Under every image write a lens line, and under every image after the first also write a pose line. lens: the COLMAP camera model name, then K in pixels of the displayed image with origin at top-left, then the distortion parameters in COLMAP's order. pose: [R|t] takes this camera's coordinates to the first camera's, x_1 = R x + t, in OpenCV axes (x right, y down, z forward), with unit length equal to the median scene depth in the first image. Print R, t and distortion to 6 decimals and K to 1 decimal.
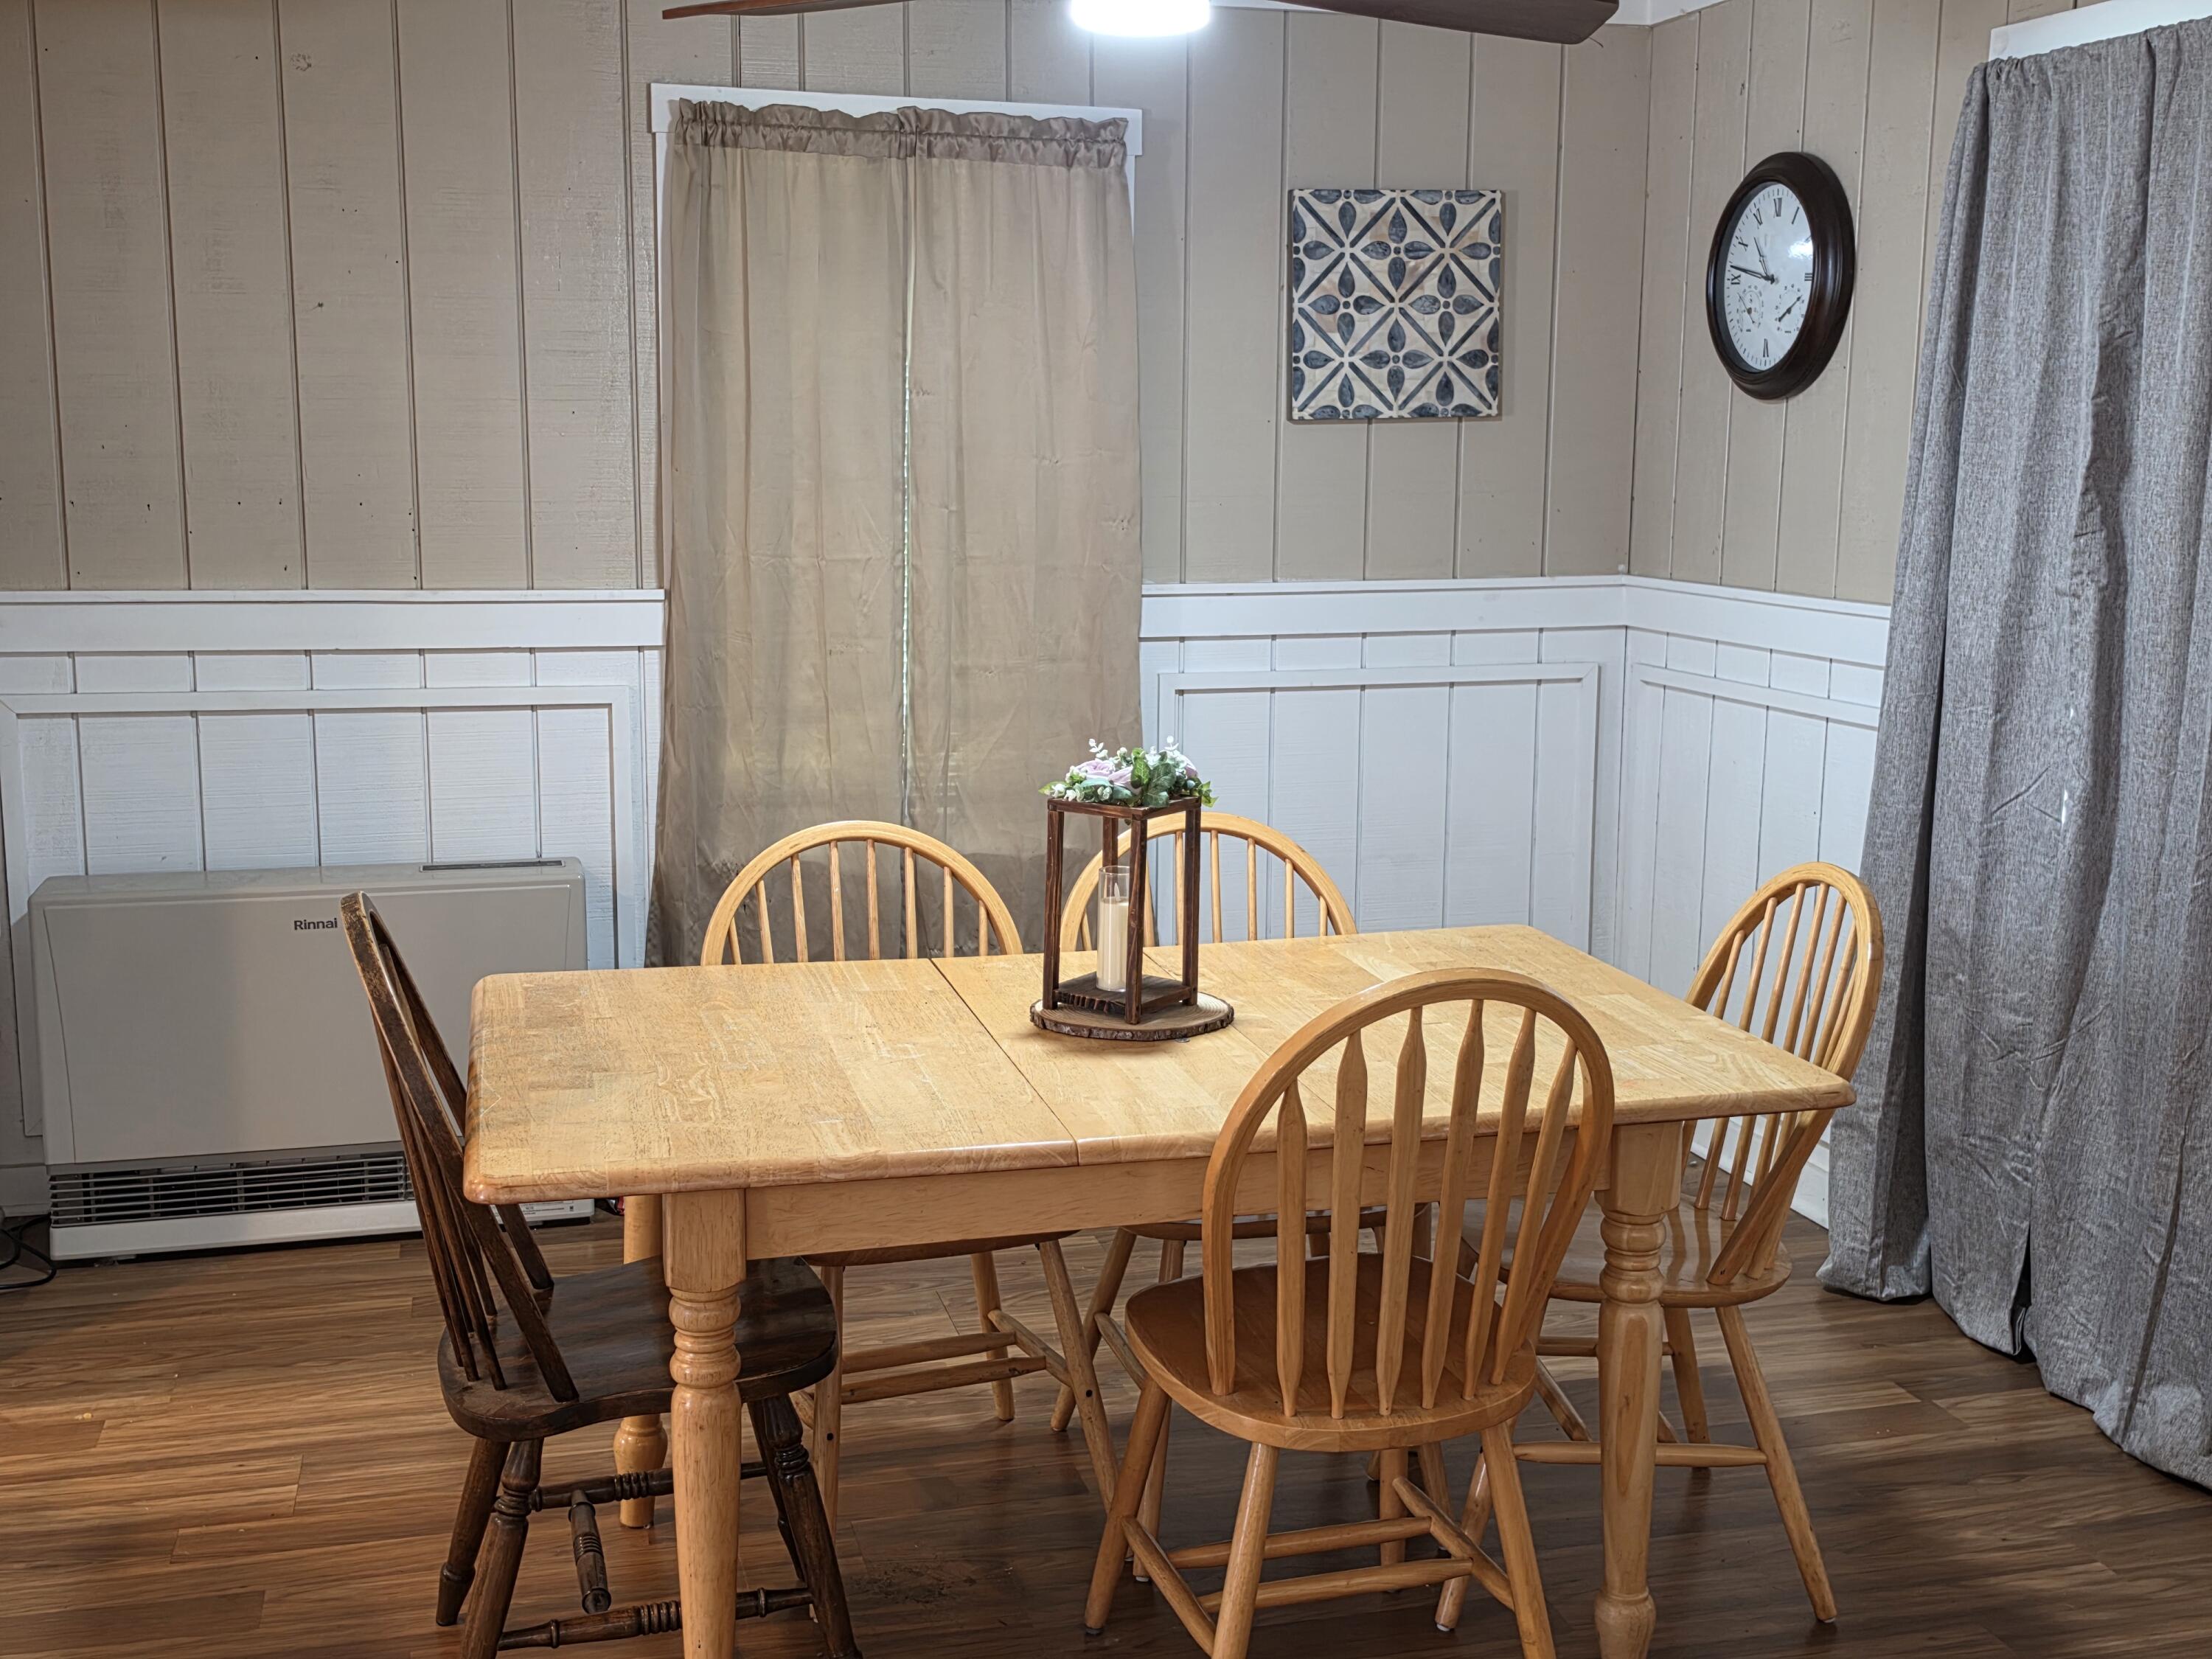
lens RADIAL K [[2357.7, 0, 1103.1], [0, 2357.7, 835.1], [0, 0, 1]] dist [0.120853, 0.000000]
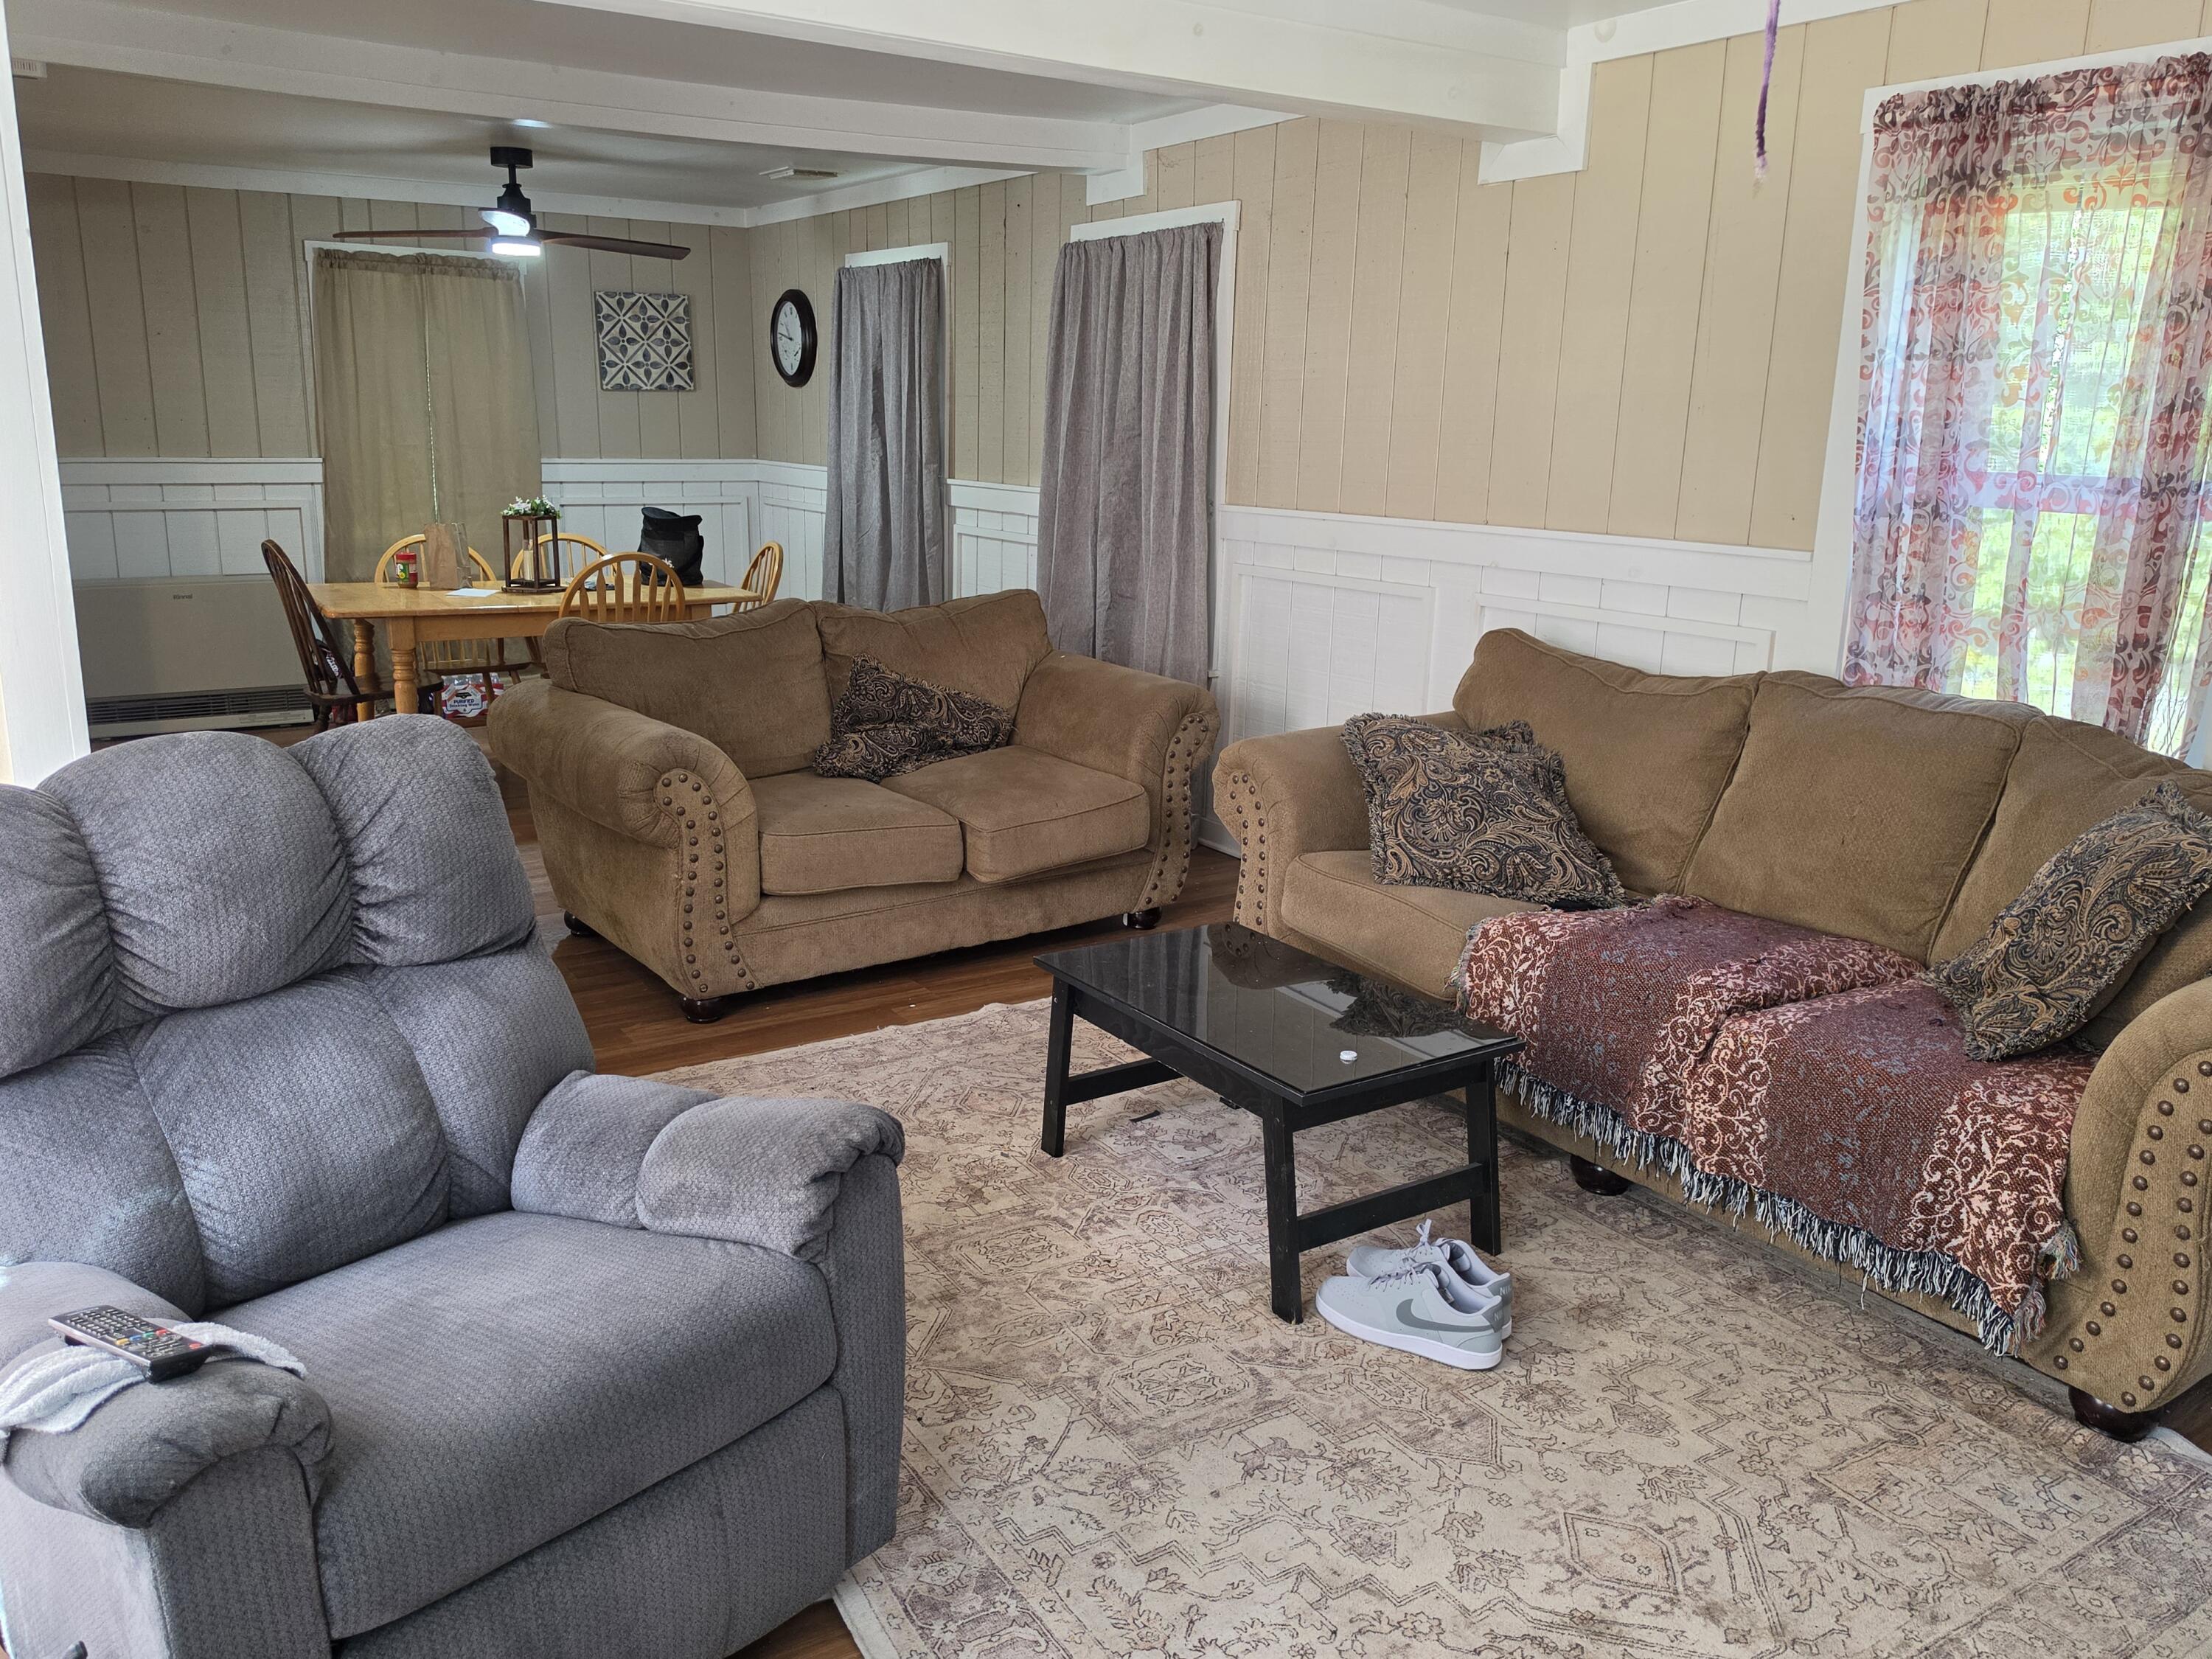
lens RADIAL K [[1665.3, 0, 1108.6], [0, 1665.3, 827.5], [0, 0, 1]] dist [0.016475, -0.010259]
pose [[0.948670, -0.061862, 0.310158, 0.015839], [0.036102, 0.995455, 0.088123, 0.139315], [-0.314200, -0.072403, 0.946592, -0.814394]]
